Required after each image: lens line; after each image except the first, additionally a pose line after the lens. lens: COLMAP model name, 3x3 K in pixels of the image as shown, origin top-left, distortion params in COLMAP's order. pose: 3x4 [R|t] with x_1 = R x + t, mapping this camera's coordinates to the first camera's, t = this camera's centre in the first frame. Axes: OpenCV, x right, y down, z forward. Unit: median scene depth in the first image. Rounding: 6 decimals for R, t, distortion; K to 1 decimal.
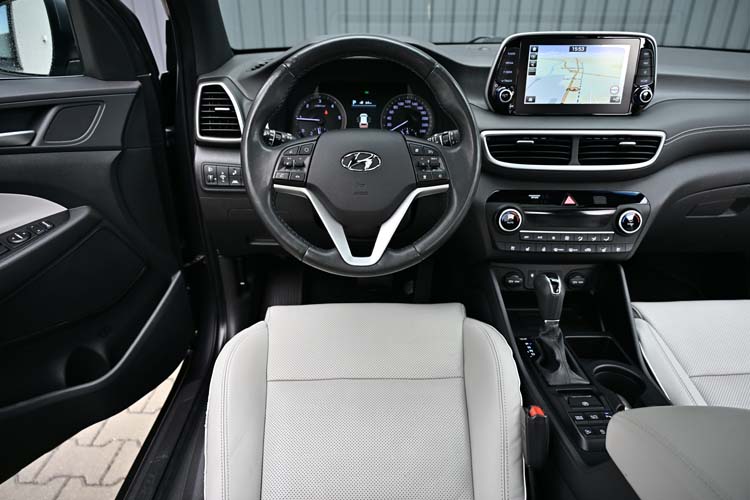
lens RADIAL K [[480.0, 0, 375.1], [0, 480.0, 249.4], [0, 0, 1]] dist [-0.004823, -0.003920]
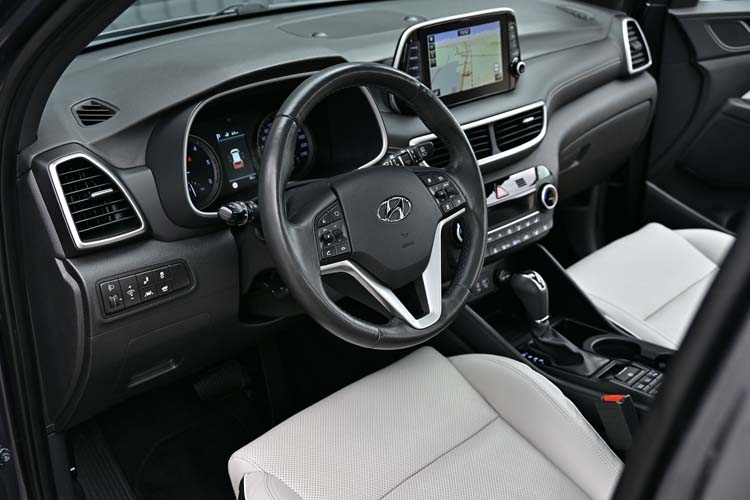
lens RADIAL K [[895.0, 0, 374.8], [0, 895.0, 247.4], [0, 0, 1]] dist [0.016273, 0.000000]
pose [[0.712119, -0.290246, 0.639253, -0.882259], [0.322727, 0.943968, 0.069085, -0.196593], [-0.623486, 0.157107, 0.765887, -0.136828]]
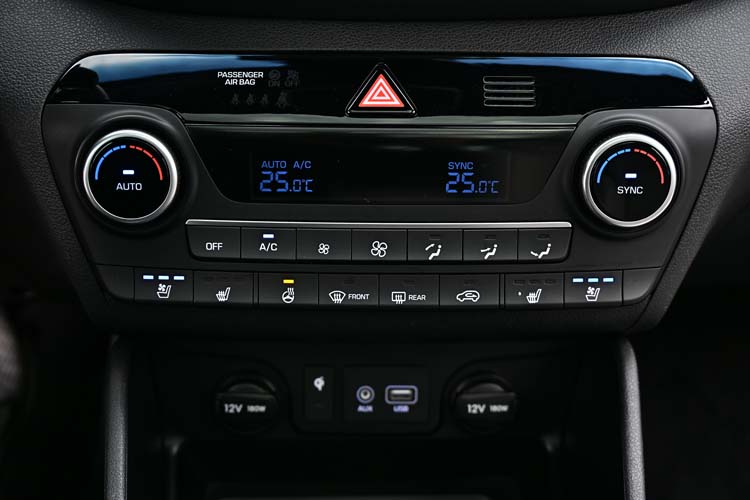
lens RADIAL K [[1046.6, 0, 375.9], [0, 1046.6, 250.8], [0, 0, 1]] dist [-0.015699, 0.000000]
pose [[0.999593, -0.006325, 0.027820, 0.387397], [0.006024, 0.999922, 0.010895, -0.028909], [-0.027887, -0.010723, 0.999554, 0.474677]]
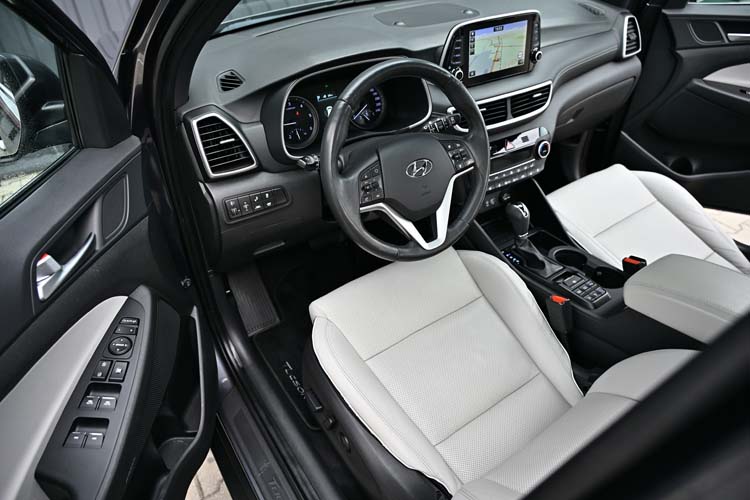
lens RADIAL K [[480.0, 0, 375.4], [0, 480.0, 248.0], [0, 0, 1]] dist [-0.004823, -0.003920]
pose [[0.835499, -0.345531, 0.427257, -0.582845], [0.252249, 0.931960, 0.260423, -0.278767], [-0.488171, -0.109808, 0.865812, -0.013875]]
